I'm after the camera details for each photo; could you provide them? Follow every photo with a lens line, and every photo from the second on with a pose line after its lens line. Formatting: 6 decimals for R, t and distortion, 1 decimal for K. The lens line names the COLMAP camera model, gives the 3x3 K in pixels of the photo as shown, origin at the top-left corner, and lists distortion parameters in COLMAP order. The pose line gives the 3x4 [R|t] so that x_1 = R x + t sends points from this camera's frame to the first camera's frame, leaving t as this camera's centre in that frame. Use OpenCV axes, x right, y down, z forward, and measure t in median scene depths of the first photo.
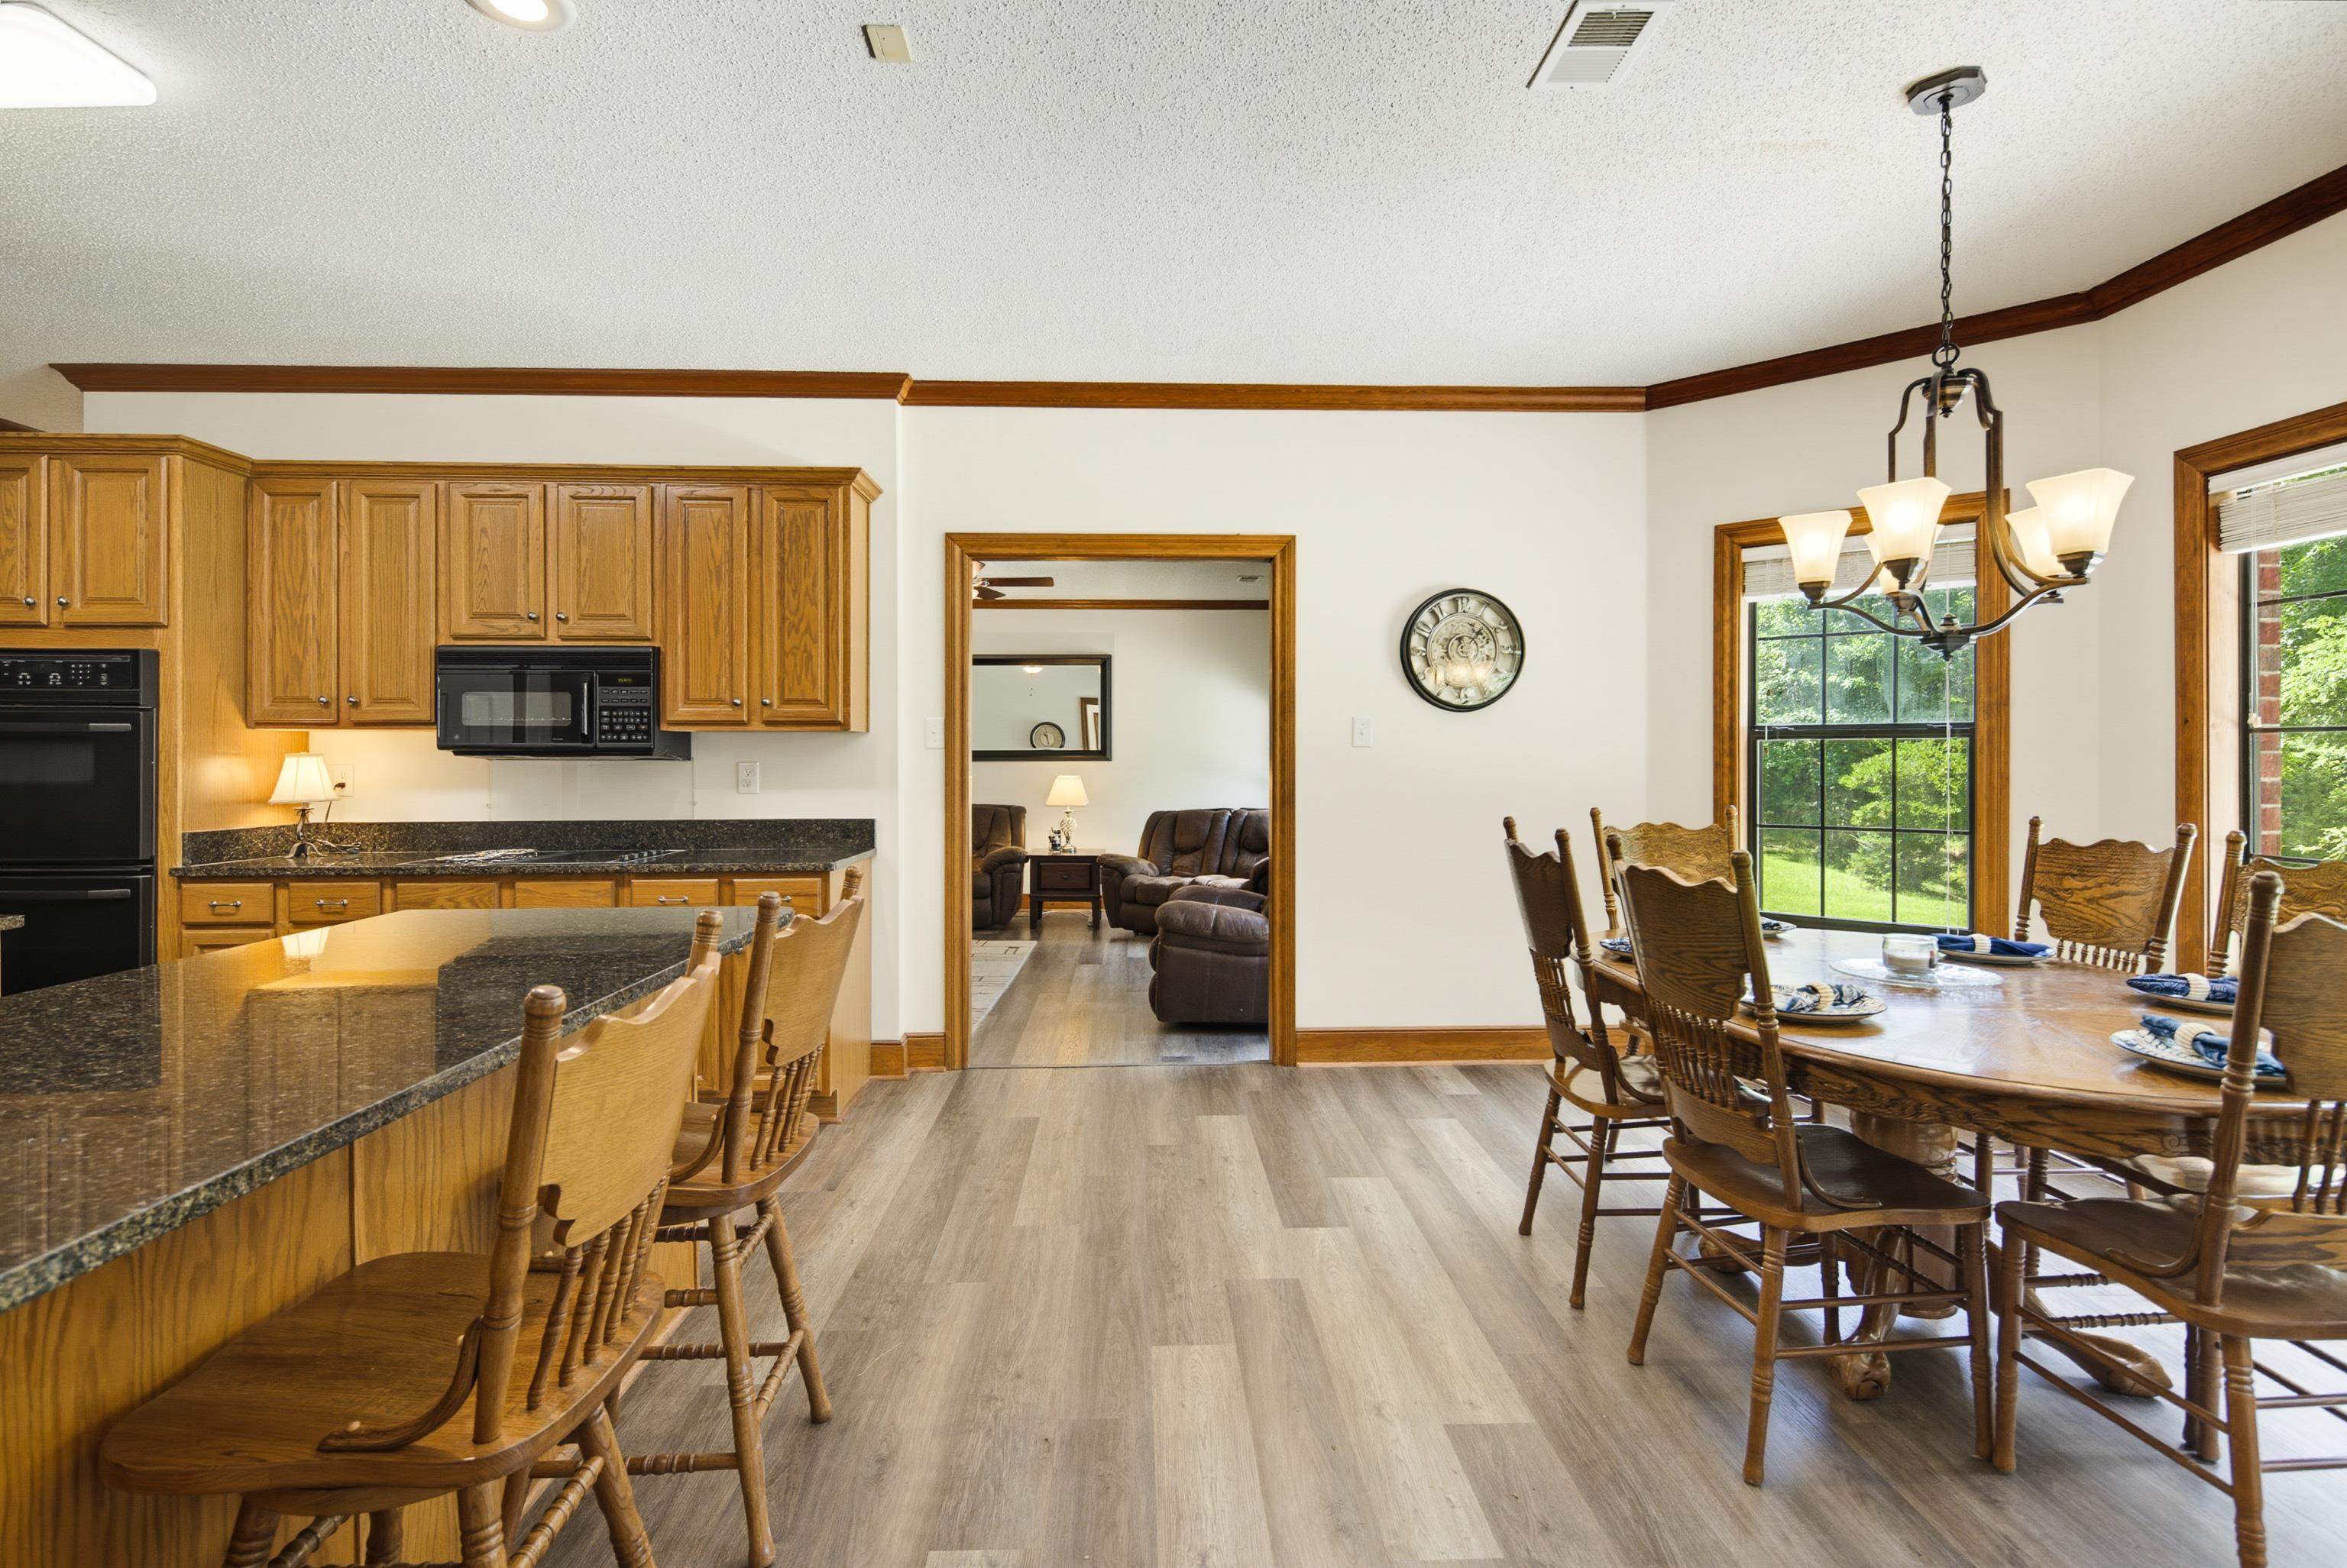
lens RADIAL K [[1131.1, 0, 1176.9], [0, 1131.1, 760.0], [0, 0, 1]] dist [0.000986, -0.000643]
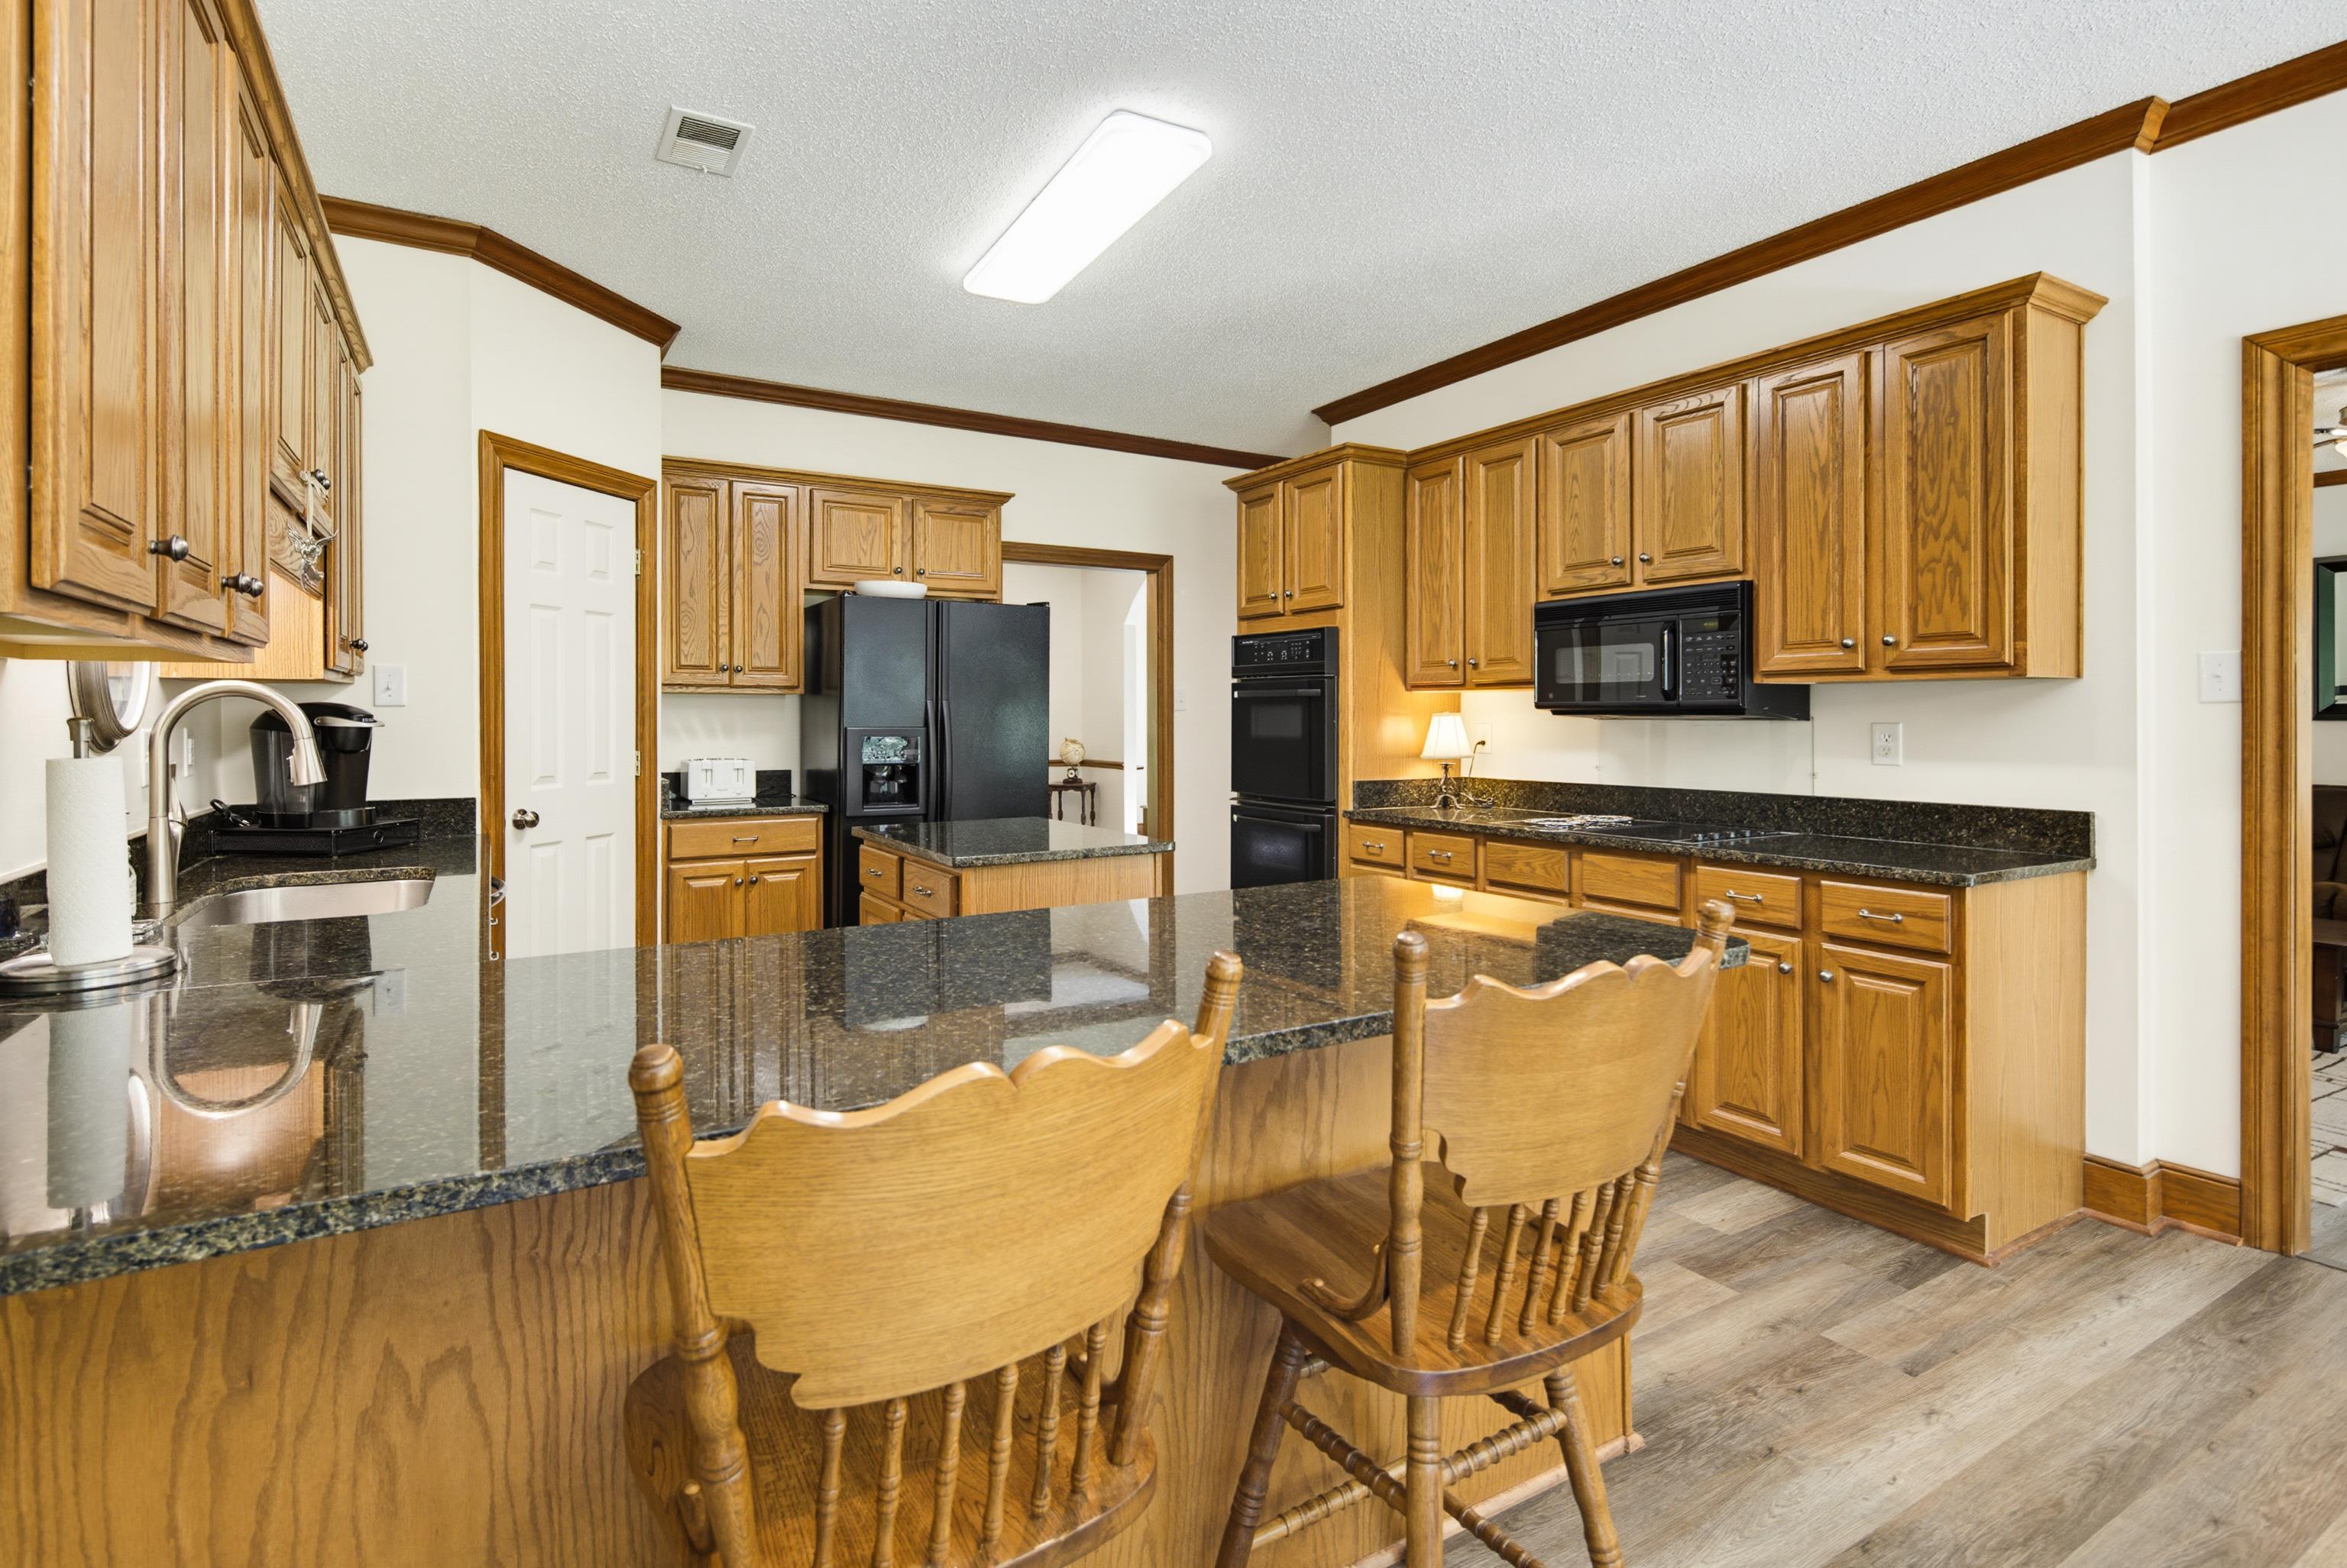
lens RADIAL K [[1121.0, 0, 1166.7], [0, 1121.0, 721.1], [0, 0, 1]] dist [-0.001818, -0.000707]
pose [[0.468716, 0.003903, -0.883340, 0.054550], [-0.002275, 0.999992, 0.003211, -0.000977], [0.883346, 0.000504, 0.468722, 0.259611]]
